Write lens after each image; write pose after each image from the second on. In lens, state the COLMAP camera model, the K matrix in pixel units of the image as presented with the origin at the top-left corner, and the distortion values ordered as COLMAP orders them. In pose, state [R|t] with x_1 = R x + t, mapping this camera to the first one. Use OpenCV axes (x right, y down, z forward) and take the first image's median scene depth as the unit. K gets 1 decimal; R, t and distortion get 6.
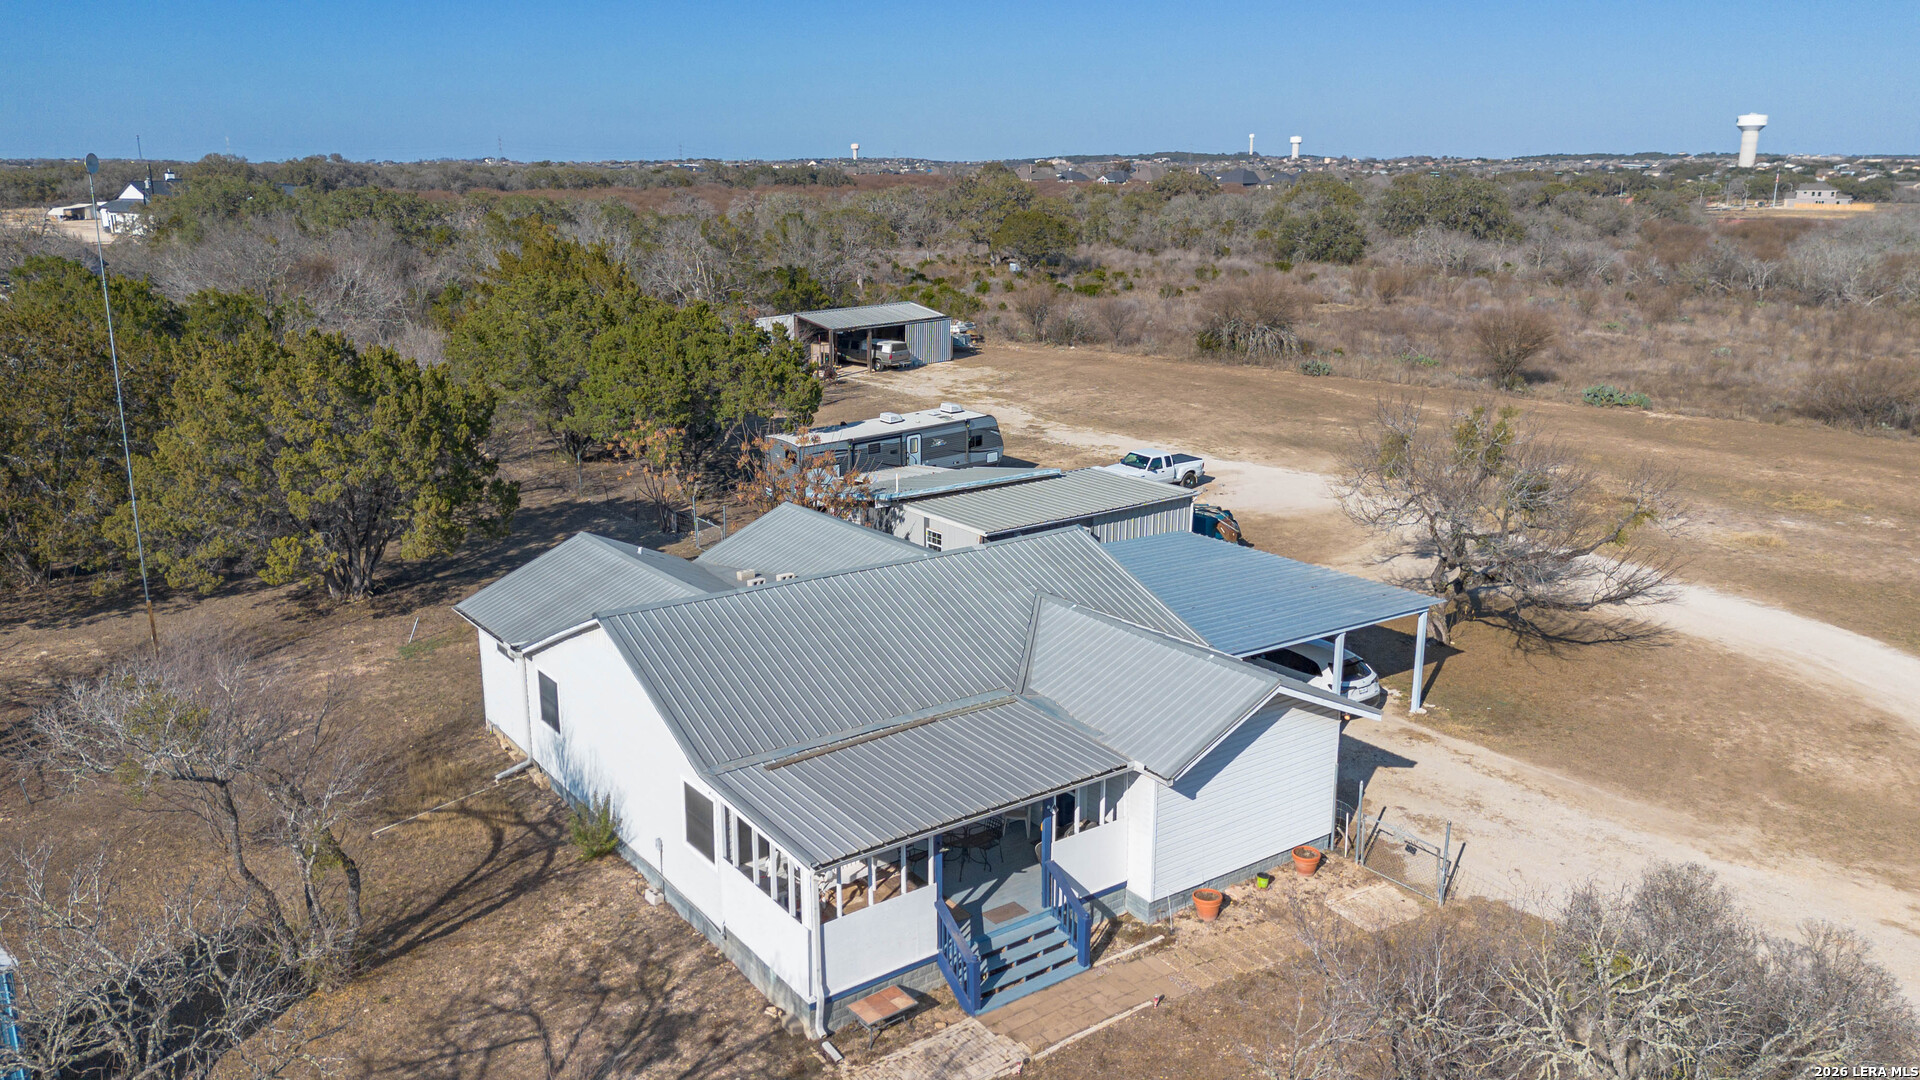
lens RADIAL K [[1357.3, 0, 960.0], [0, 1357.3, 540.0], [0, 0, 1]] dist [0.056198, -0.056189]
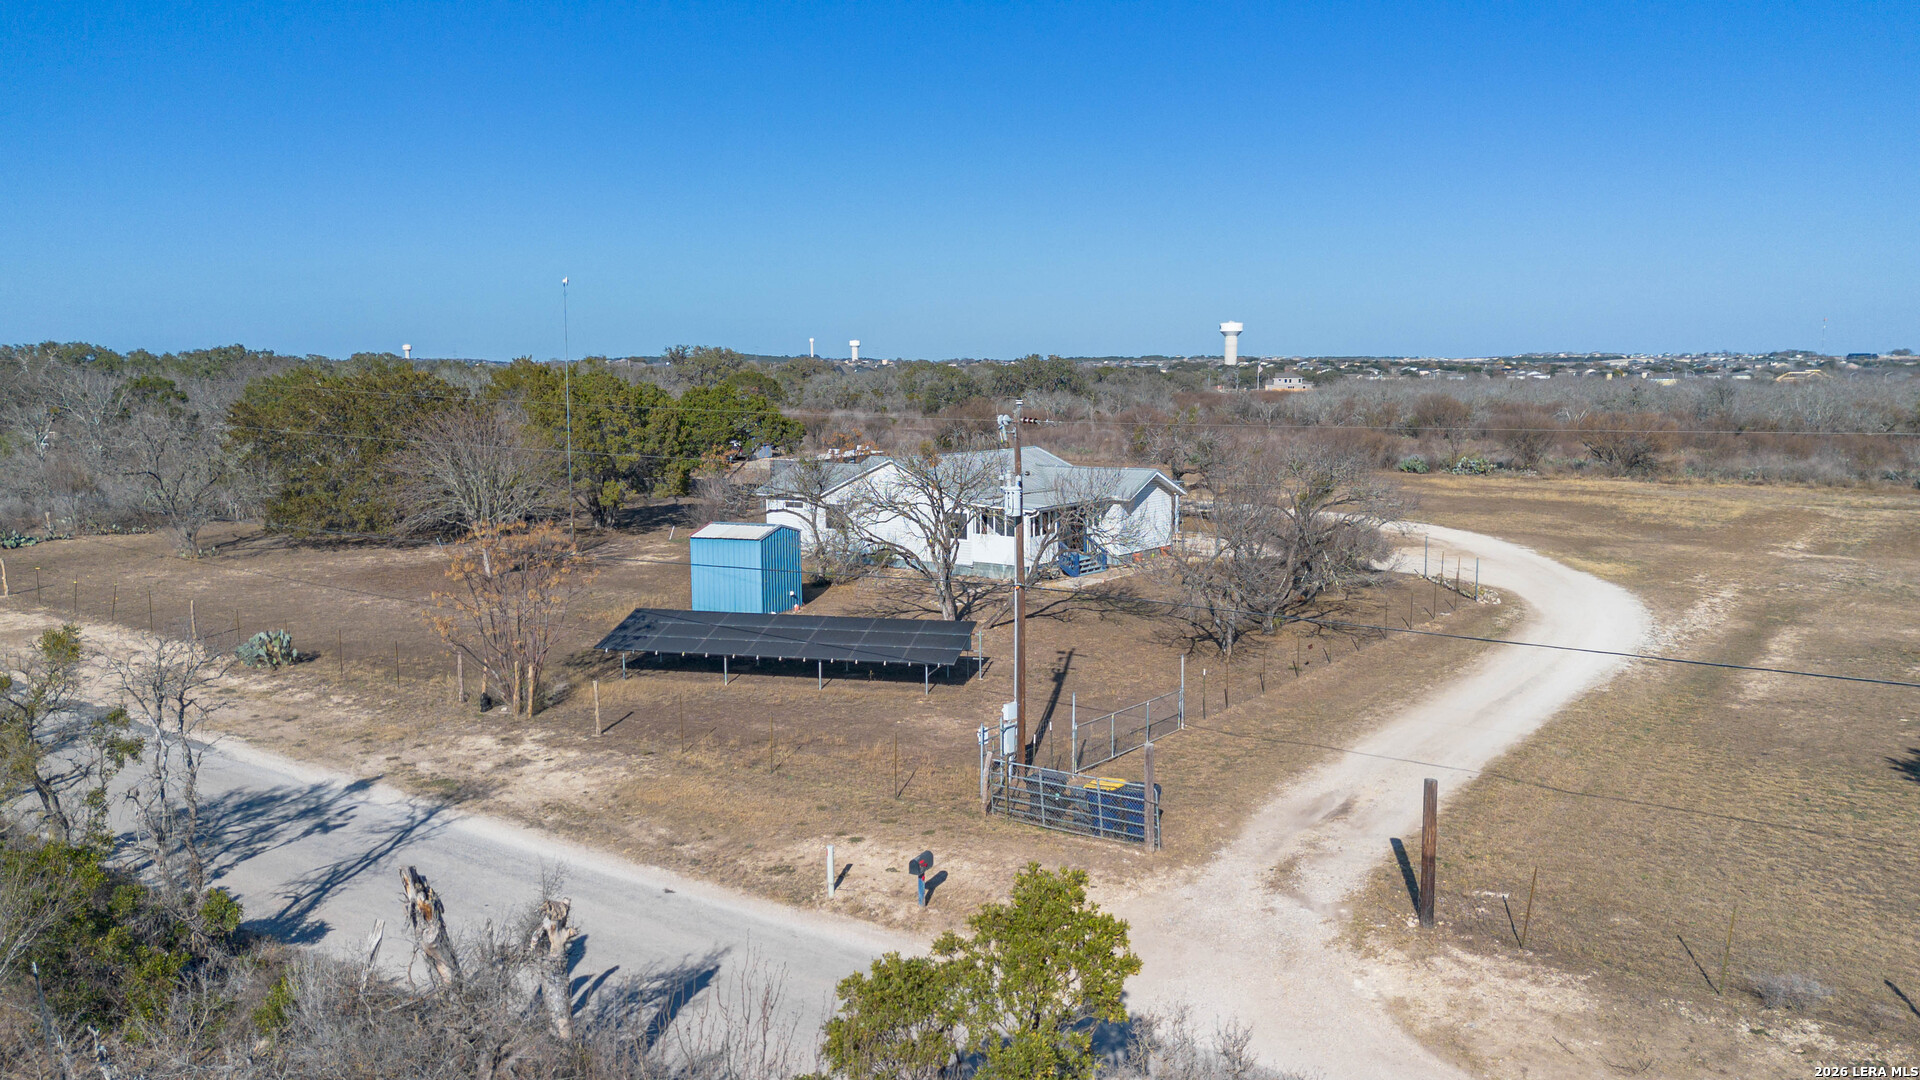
lens RADIAL K [[1357.3, 0, 960.0], [0, 1357.3, 540.0], [0, 0, 1]] dist [0.056198, -0.056189]
pose [[0.952446, -0.047804, 0.300934, -0.257247], [0.089890, 0.987745, -0.127595, 0.151427], [-0.291146, 0.148579, 0.945071, -0.372714]]
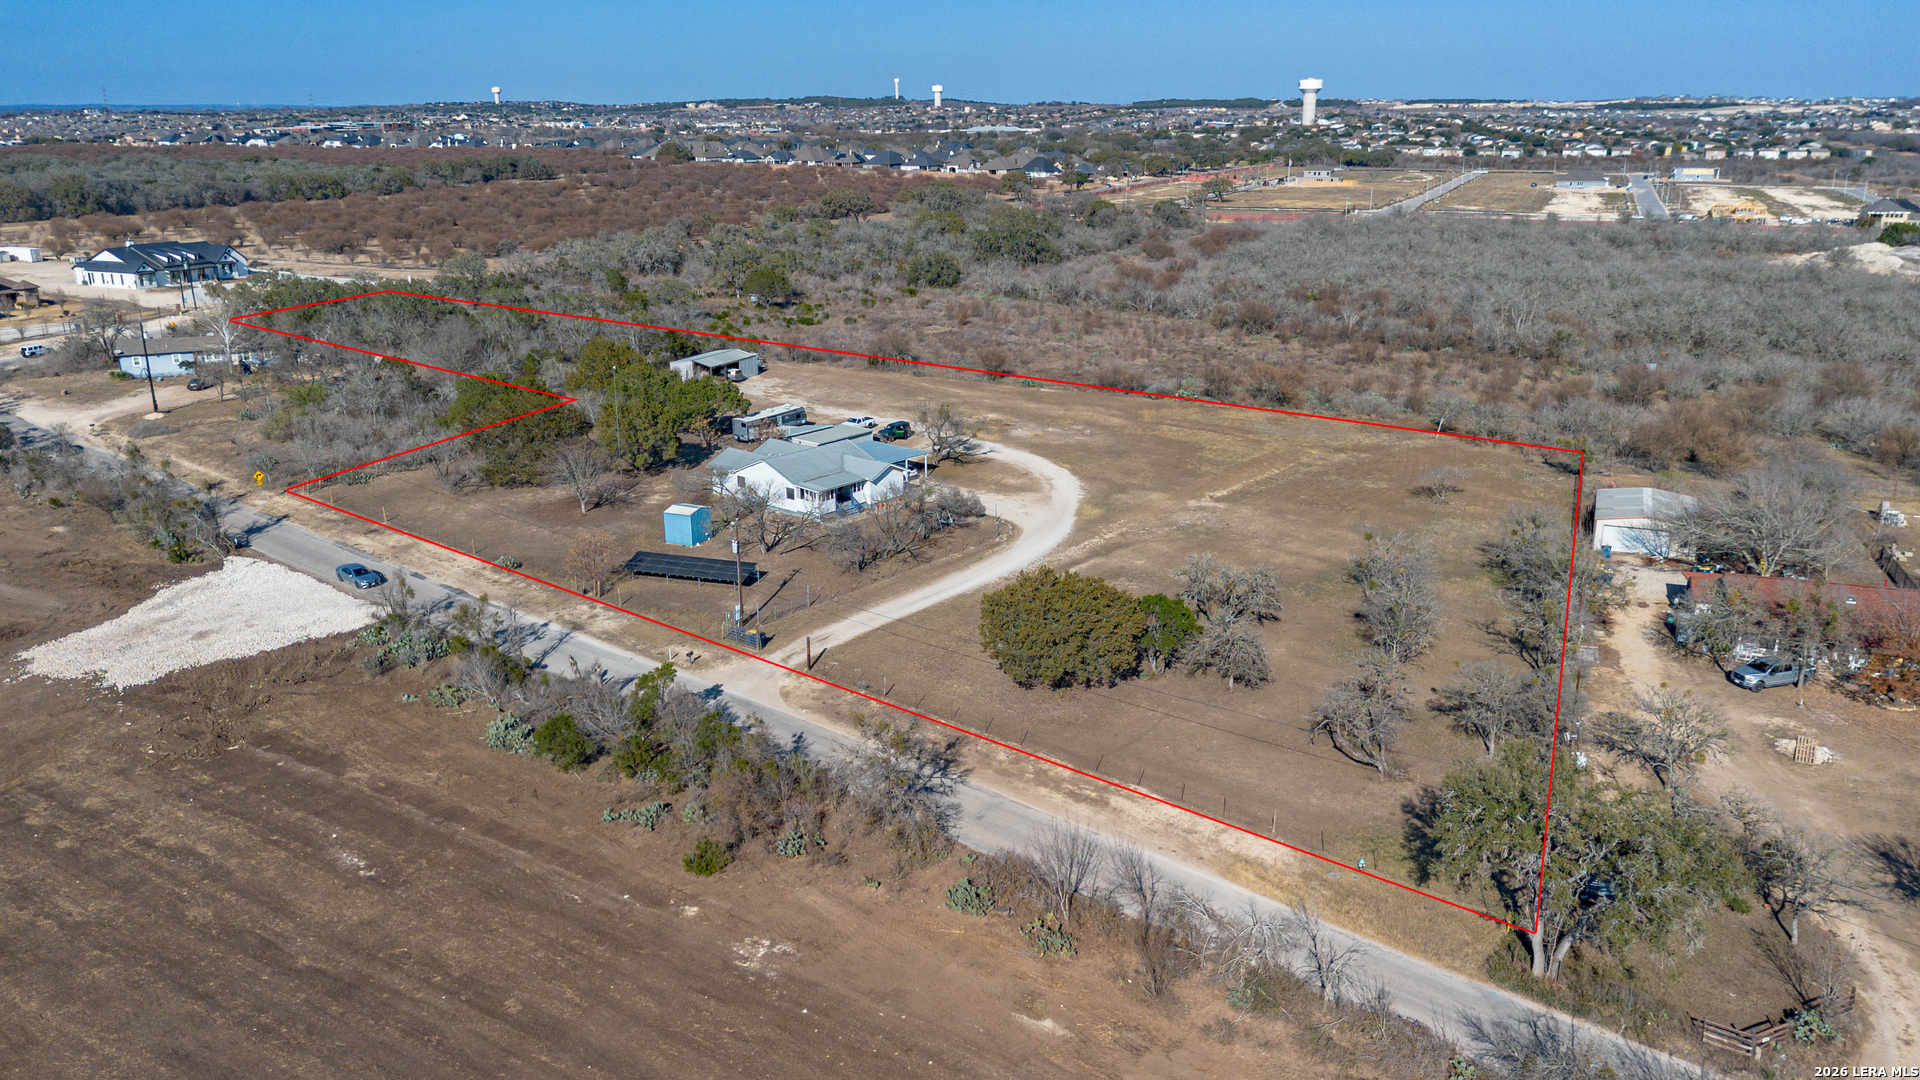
lens RADIAL K [[1303.6, 0, 1014.0], [0, 1303.6, 540.4], [0, 0, 1]] dist [0.058089, 0.000016]
pose [[0.959204, -0.078746, 0.271528, -0.215550], [0.064924, 0.996113, 0.059531, 0.037879], [-0.275161, -0.039474, 0.960587, -1.222552]]
